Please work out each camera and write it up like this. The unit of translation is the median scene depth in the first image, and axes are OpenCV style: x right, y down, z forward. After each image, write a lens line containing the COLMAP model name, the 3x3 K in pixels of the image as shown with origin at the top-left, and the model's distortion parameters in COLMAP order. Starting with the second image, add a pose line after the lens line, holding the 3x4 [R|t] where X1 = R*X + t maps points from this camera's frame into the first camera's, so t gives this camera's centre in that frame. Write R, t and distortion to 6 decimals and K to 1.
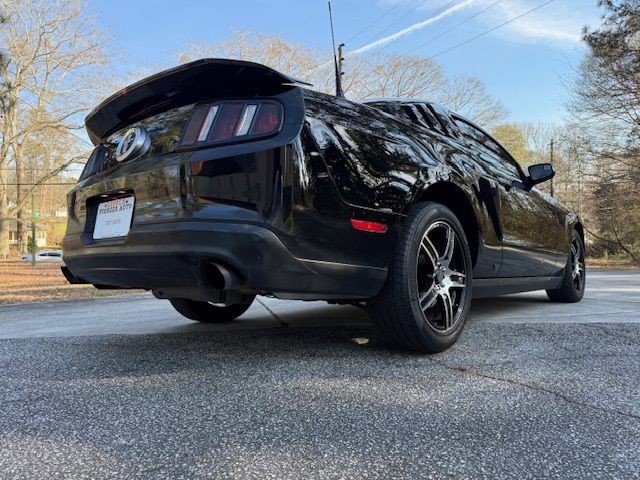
lens RADIAL K [[477.9, 0, 318.3], [0, 477.9, 215.8], [0, 0, 1]] dist [-0.001779, -0.001497]
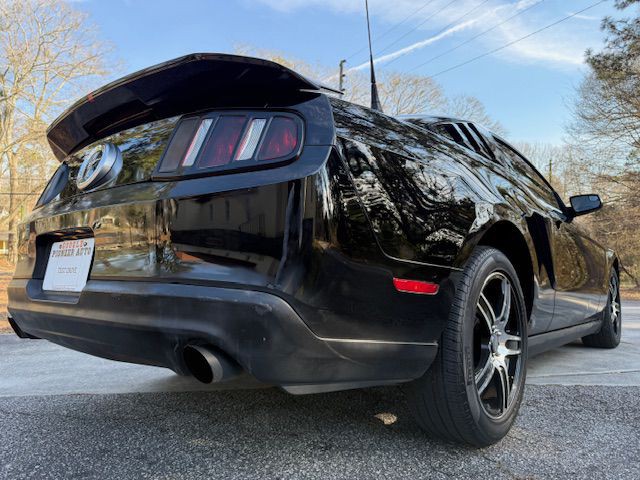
lens RADIAL K [[476.2, 0, 322.0], [0, 476.2, 210.7], [0, 0, 1]] dist [-0.008845, -0.005124]
pose [[0.999664, 0.020194, 0.016243, -0.038381], [-0.019513, 0.998968, -0.041004, -0.046633], [-0.017054, 0.040673, 0.999027, 0.206839]]
